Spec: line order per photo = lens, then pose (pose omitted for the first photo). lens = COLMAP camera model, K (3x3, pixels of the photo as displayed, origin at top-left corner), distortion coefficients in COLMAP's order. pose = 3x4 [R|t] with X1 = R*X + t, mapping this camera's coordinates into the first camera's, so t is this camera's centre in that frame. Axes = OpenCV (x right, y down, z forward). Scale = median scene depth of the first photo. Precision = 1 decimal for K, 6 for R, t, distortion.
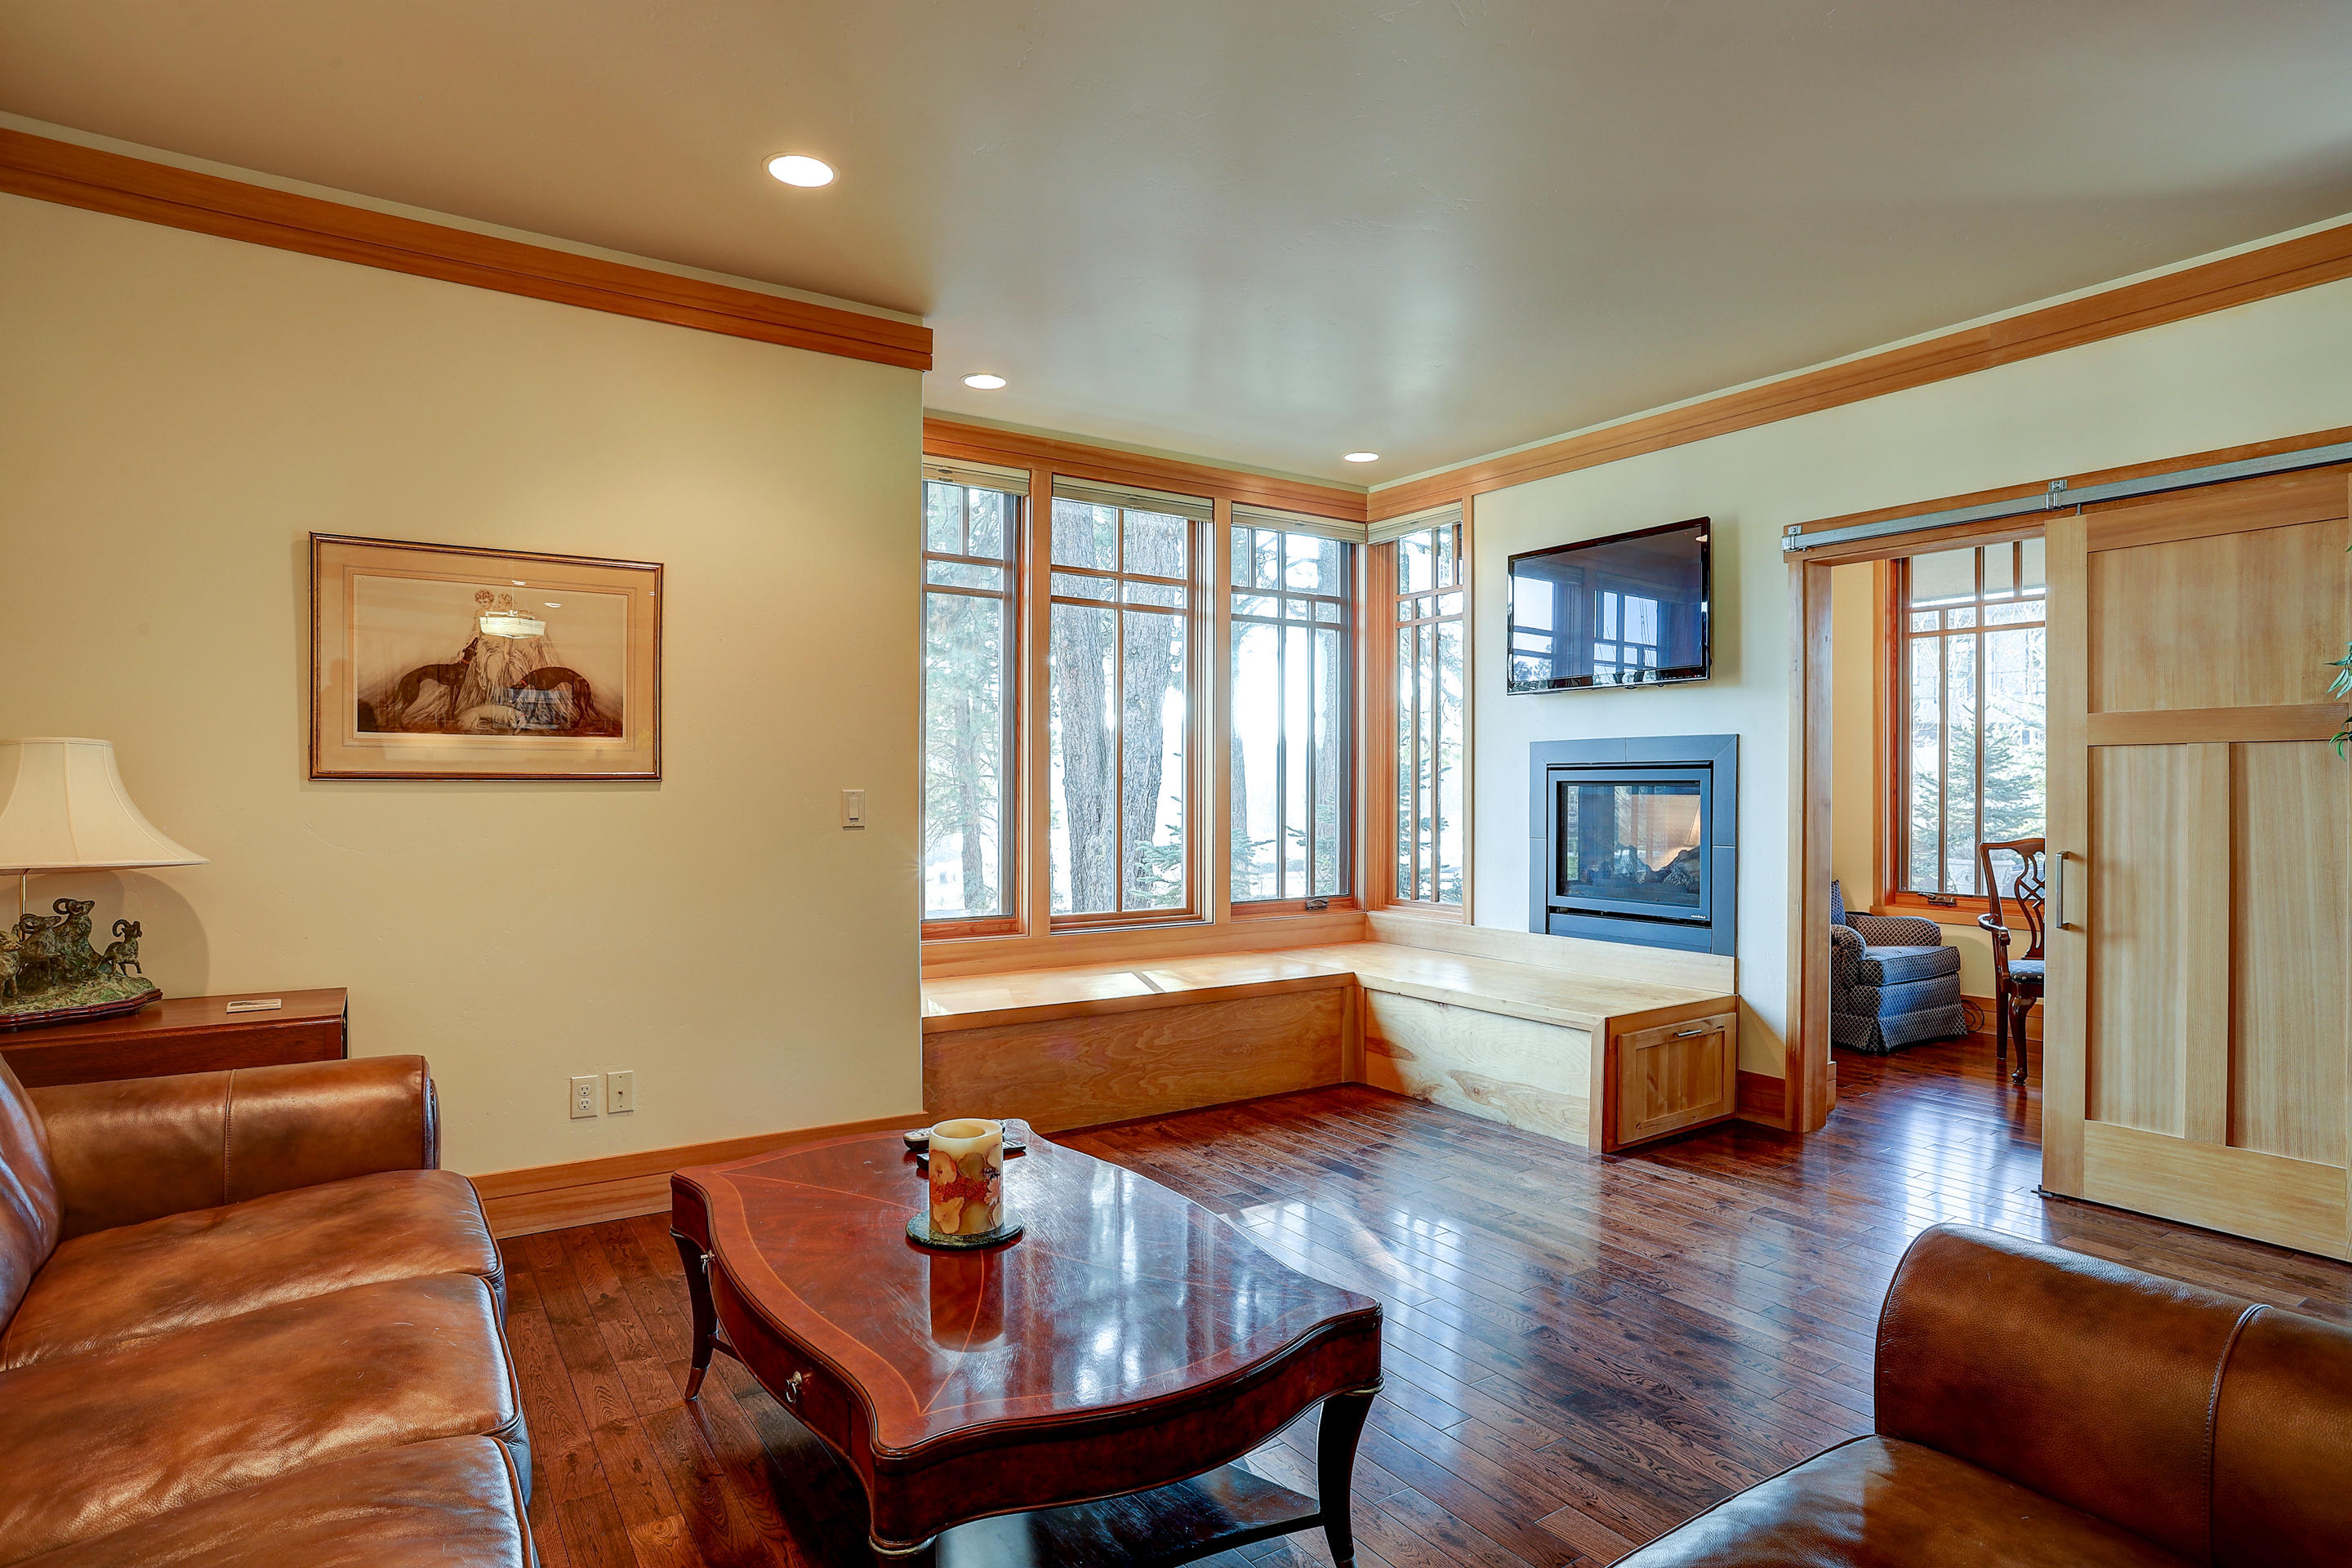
lens RADIAL K [[1330.8, 0, 1177.8], [0, 1330.8, 792.8], [0, 0, 1]] dist [0.000034, 0.000159]
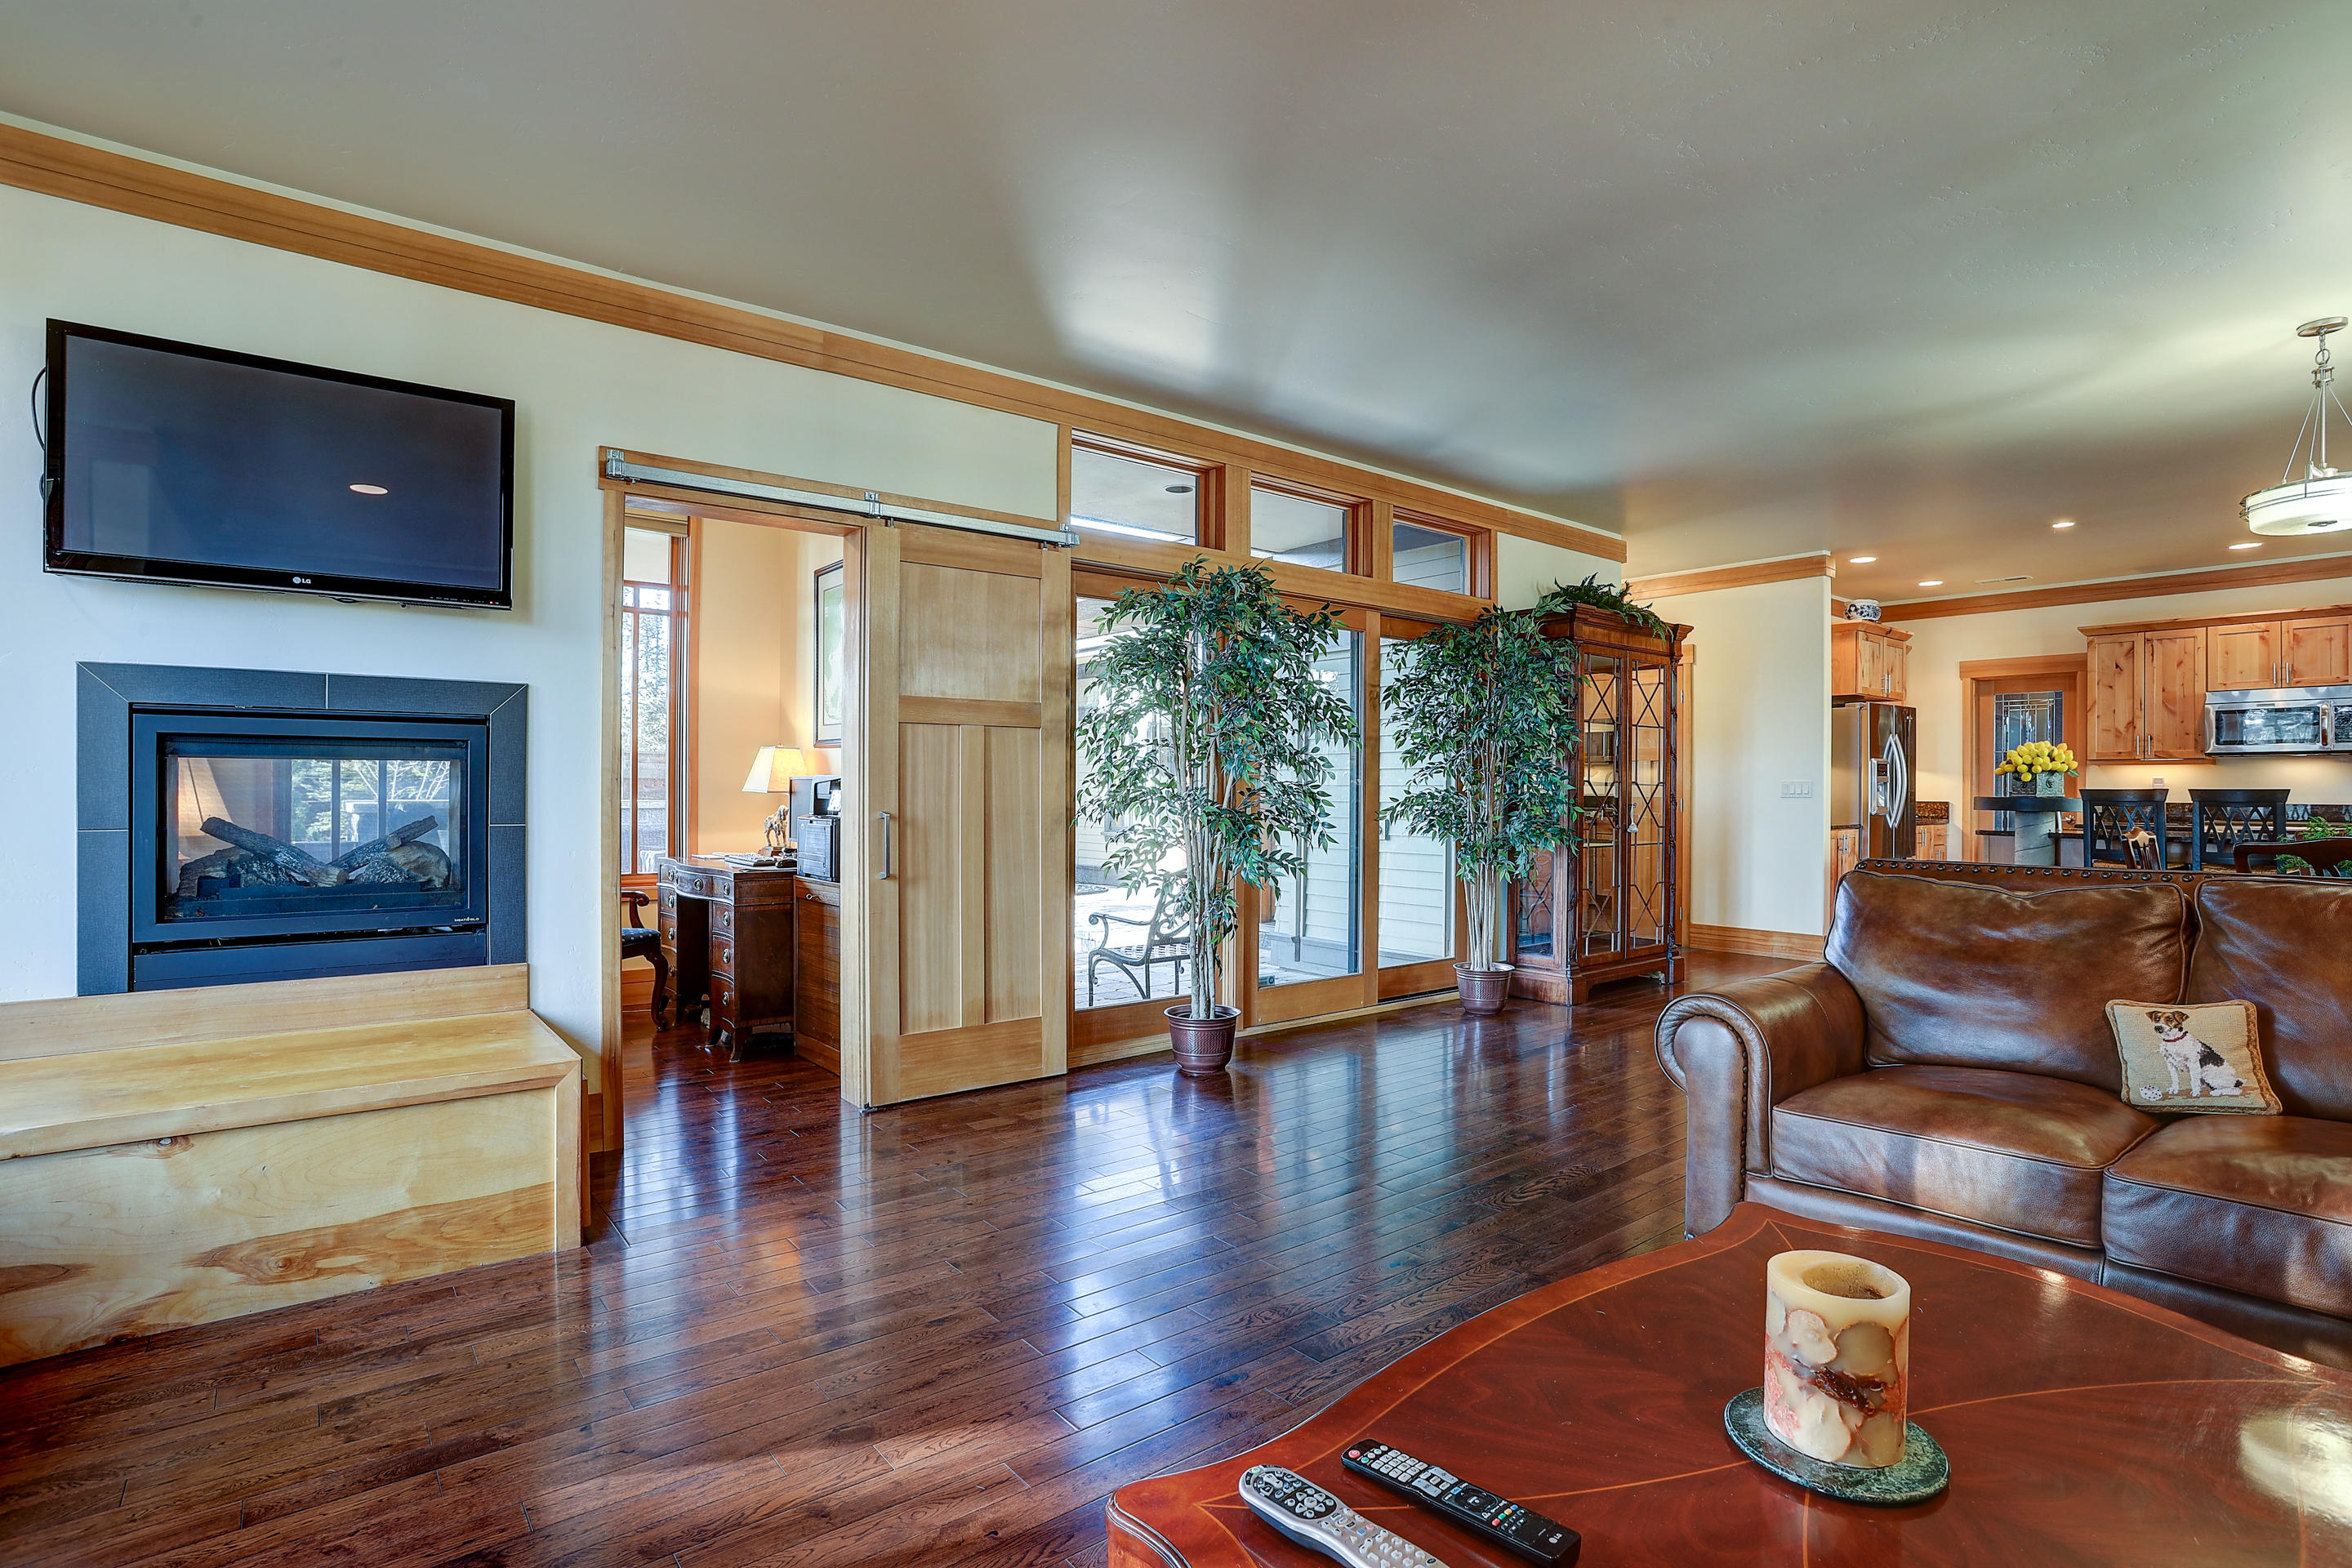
lens RADIAL K [[1188.3, 0, 1176.4], [0, 1188.3, 783.4], [0, 0, 1]] dist [0.002005, 0.000796]
pose [[-0.063264, -0.001011, 0.997996, -0.324425], [-0.003434, 0.999994, 0.000795, 0.013940], [-0.997991, -0.003377, -0.063267, 0.664552]]
